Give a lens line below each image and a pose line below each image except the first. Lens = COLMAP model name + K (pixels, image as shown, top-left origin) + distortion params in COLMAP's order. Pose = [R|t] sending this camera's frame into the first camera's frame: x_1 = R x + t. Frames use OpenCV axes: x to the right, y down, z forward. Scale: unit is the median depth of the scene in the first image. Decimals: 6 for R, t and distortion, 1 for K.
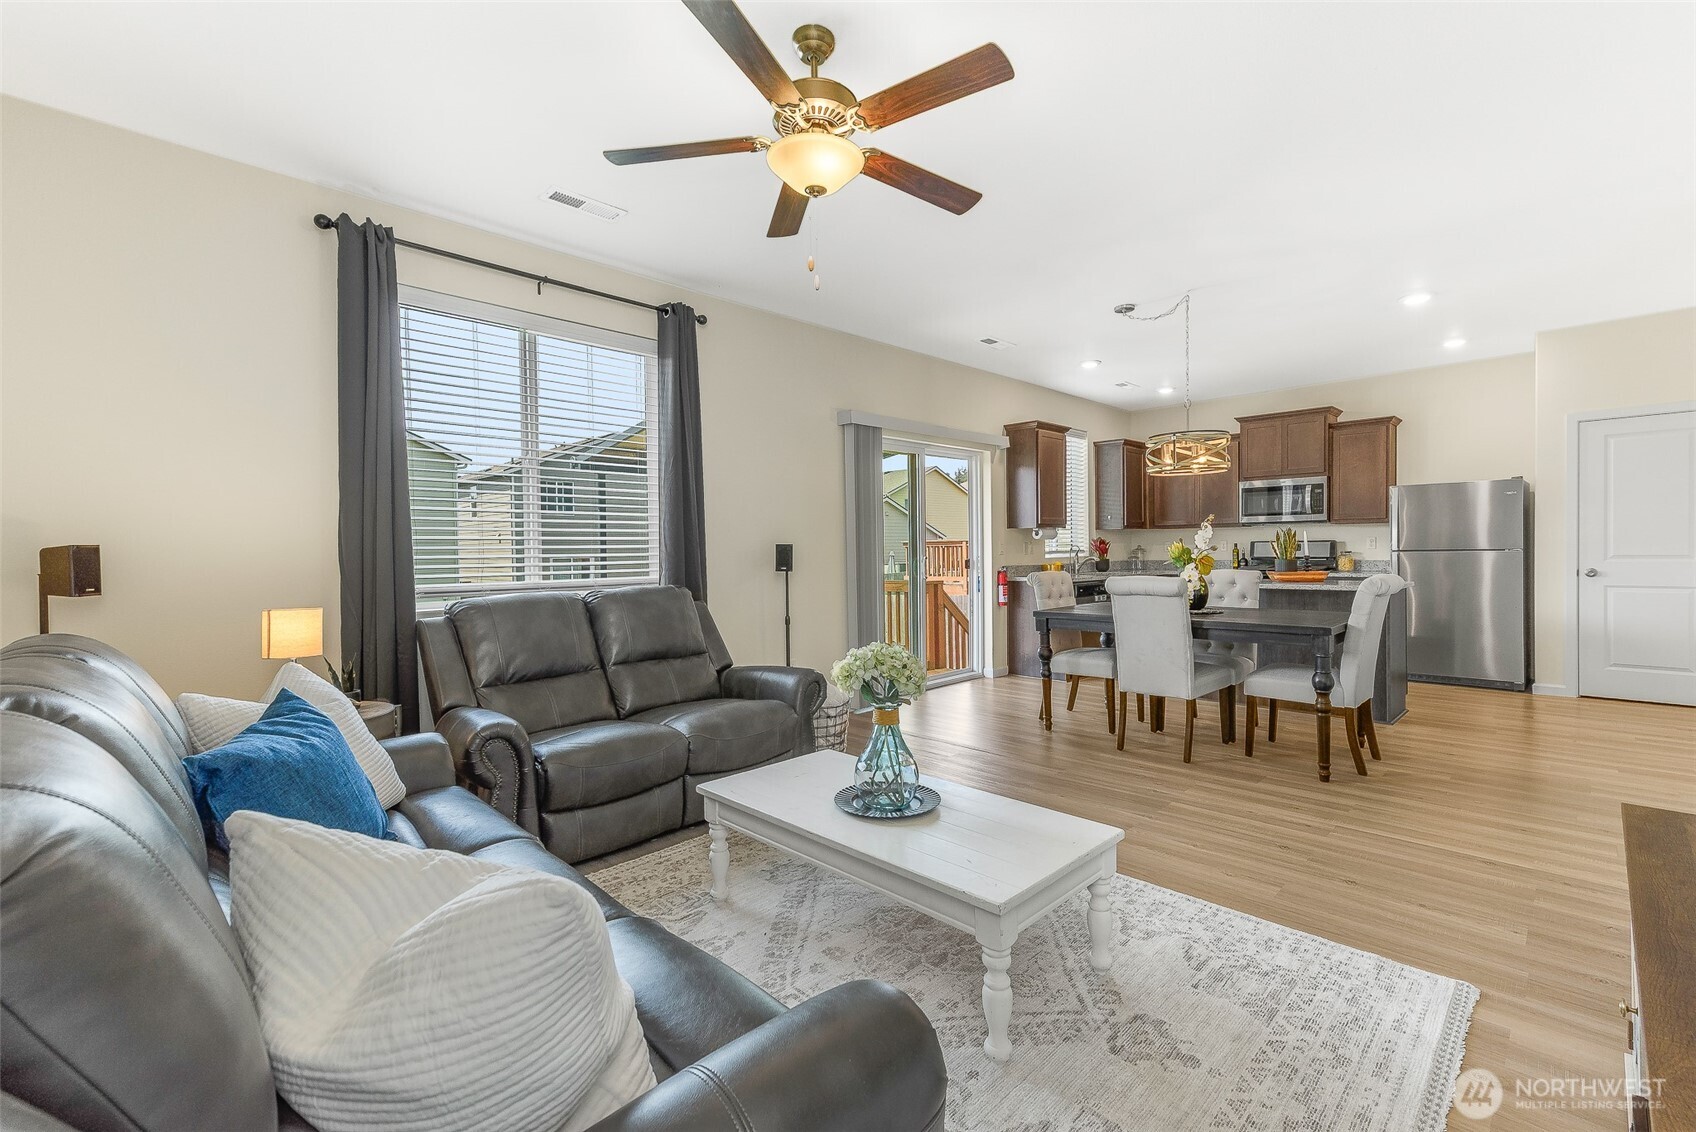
lens RADIAL K [[728.7, 0, 851.5], [0, 728.7, 559.0], [0, 0, 1]] dist [0.010917, -0.000493]
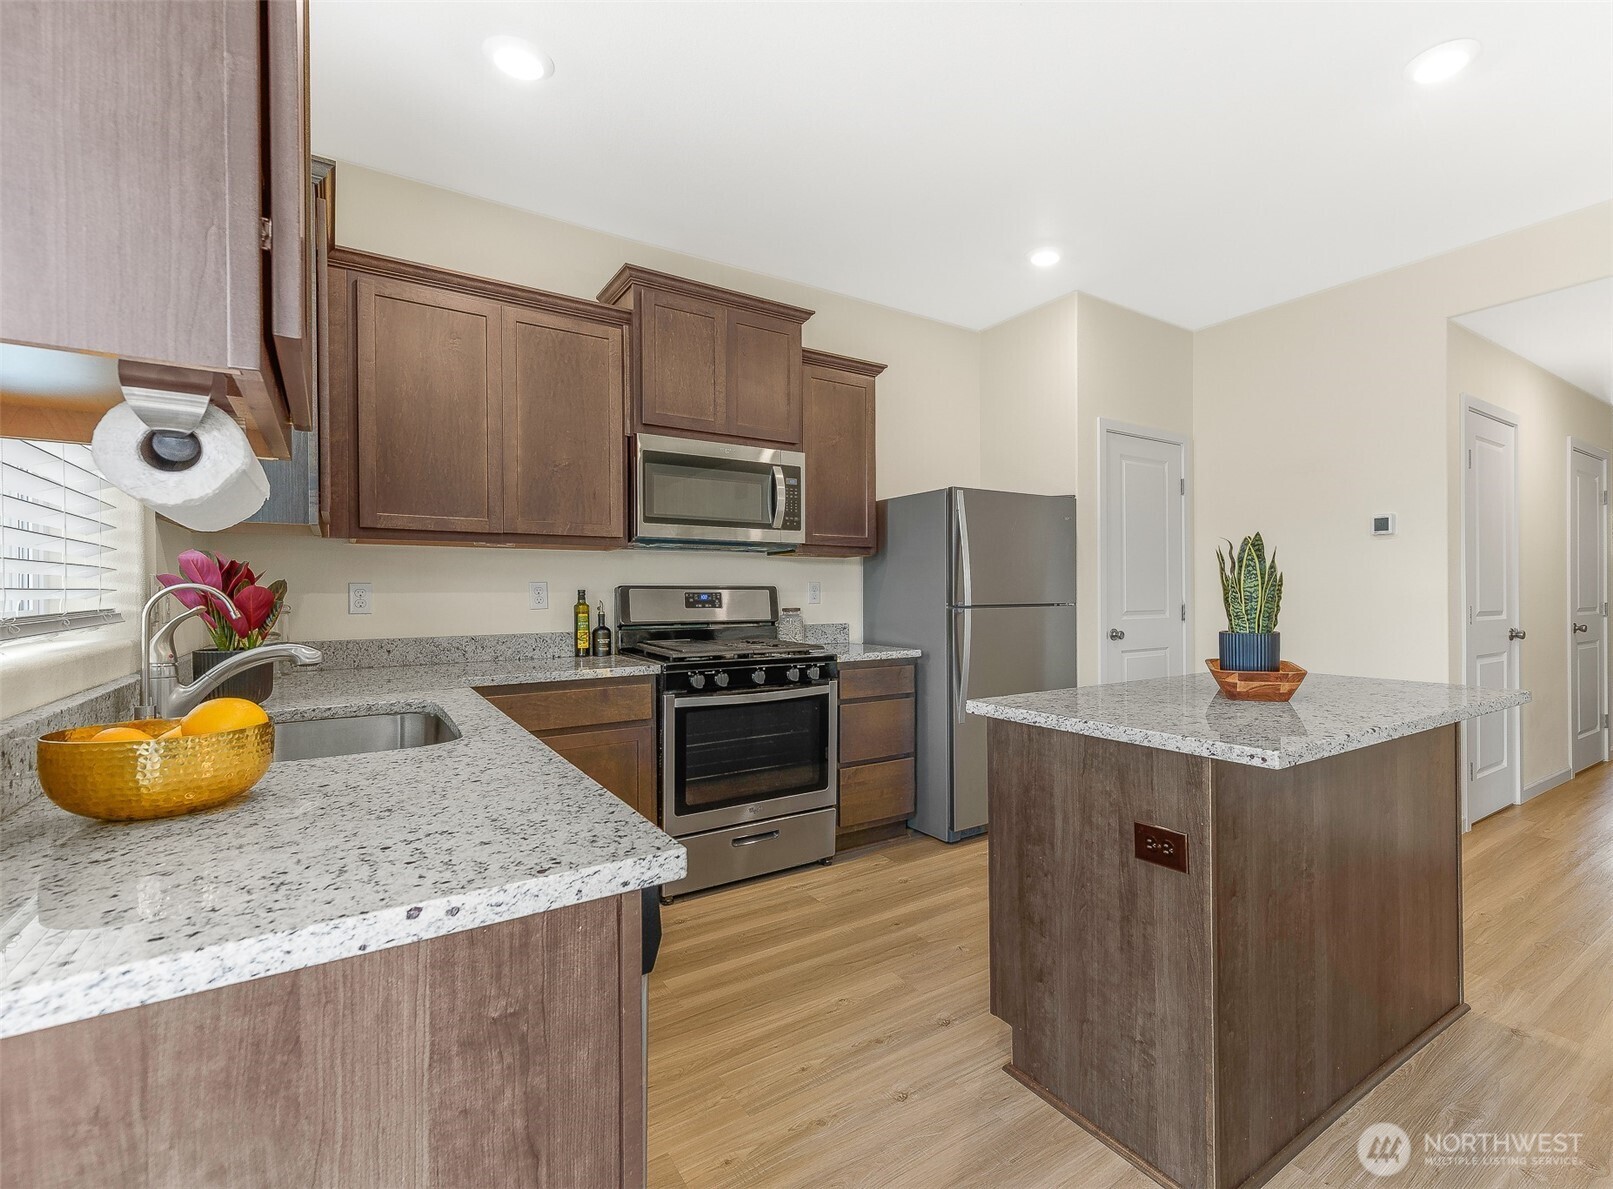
lens RADIAL K [[764.4, 0, 899.8], [0, 764.4, 598.1], [0, 0, 1]] dist [0.013048, -0.001046]
pose [[0.154541, 0.007093, 0.987961, 0.160799], [0.017027, 0.999807, -0.009841, -0.011705], [-0.987840, 0.018343, 0.154390, 0.860505]]
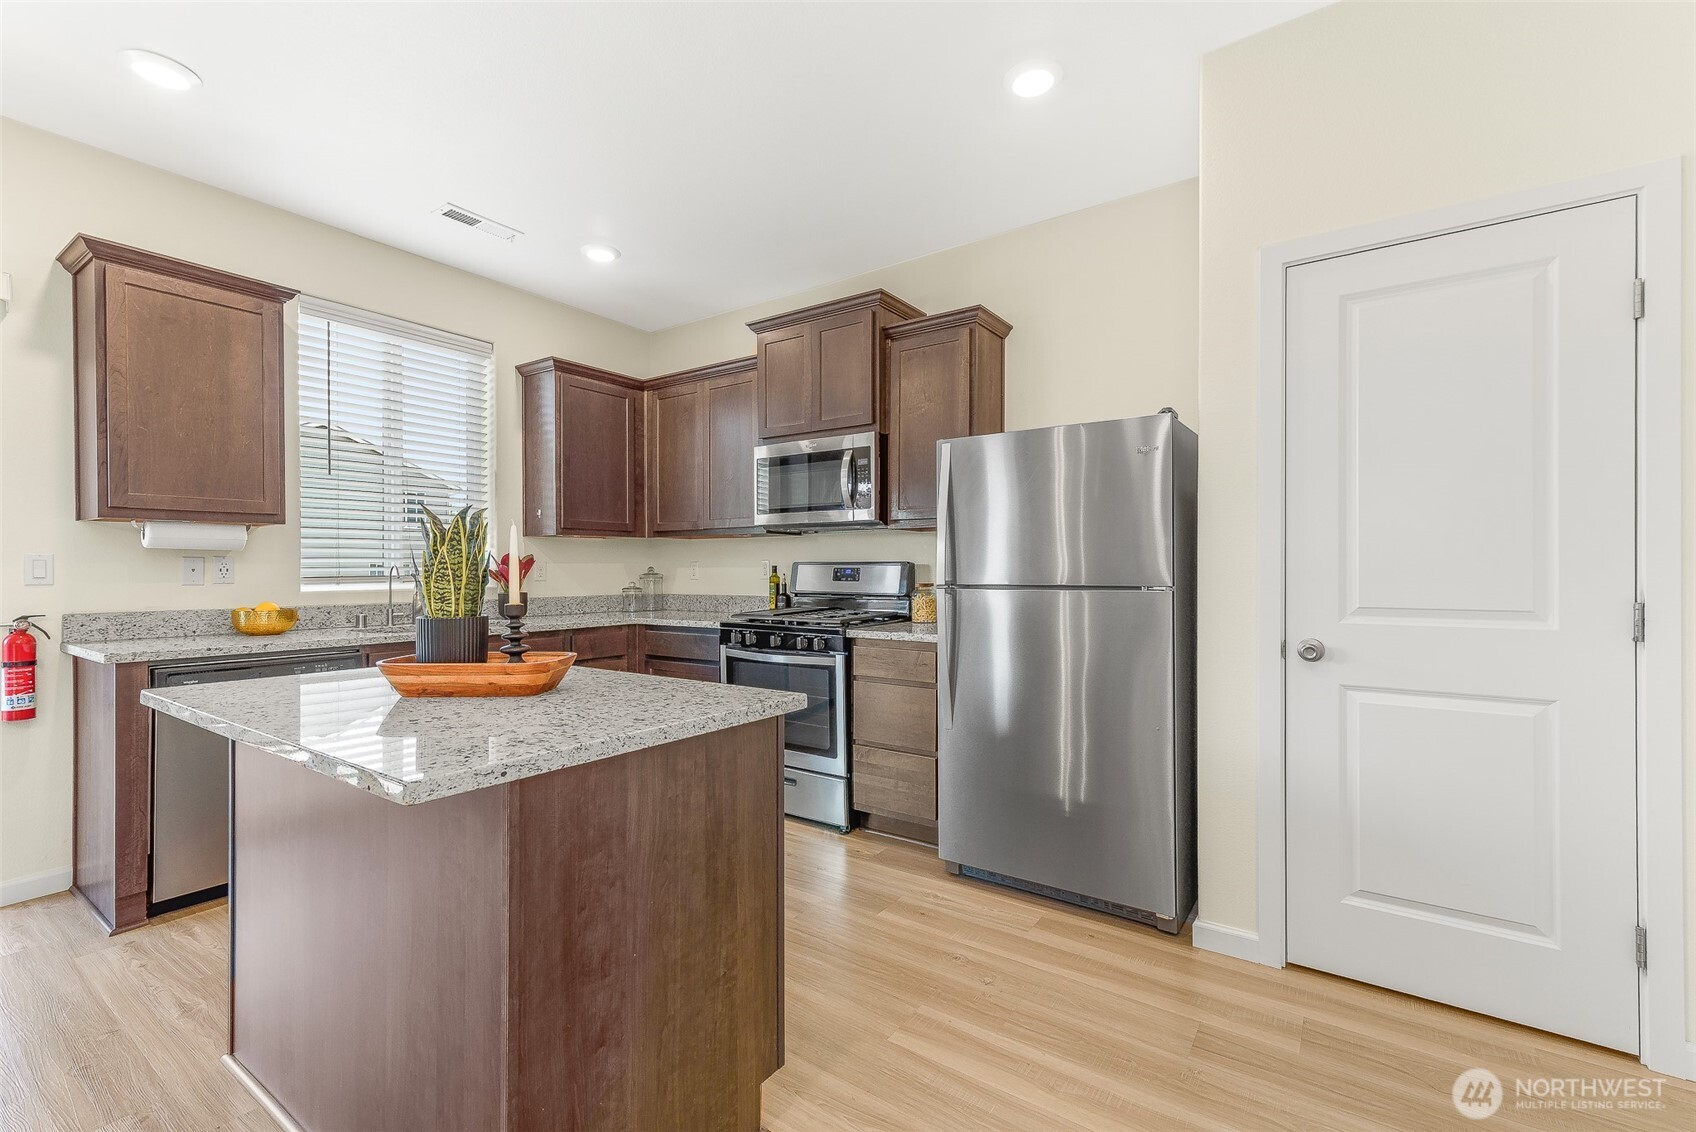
lens RADIAL K [[728.7, 0, 848.6], [0, 728.7, 570.7], [0, 0, 1]] dist [0.010917, -0.000493]
pose [[0.984823, 0.013811, 0.173013, 0.546960], [-0.011436, 0.999826, -0.014717, -0.012173], [-0.173187, 0.012515, 0.984810, 0.519229]]
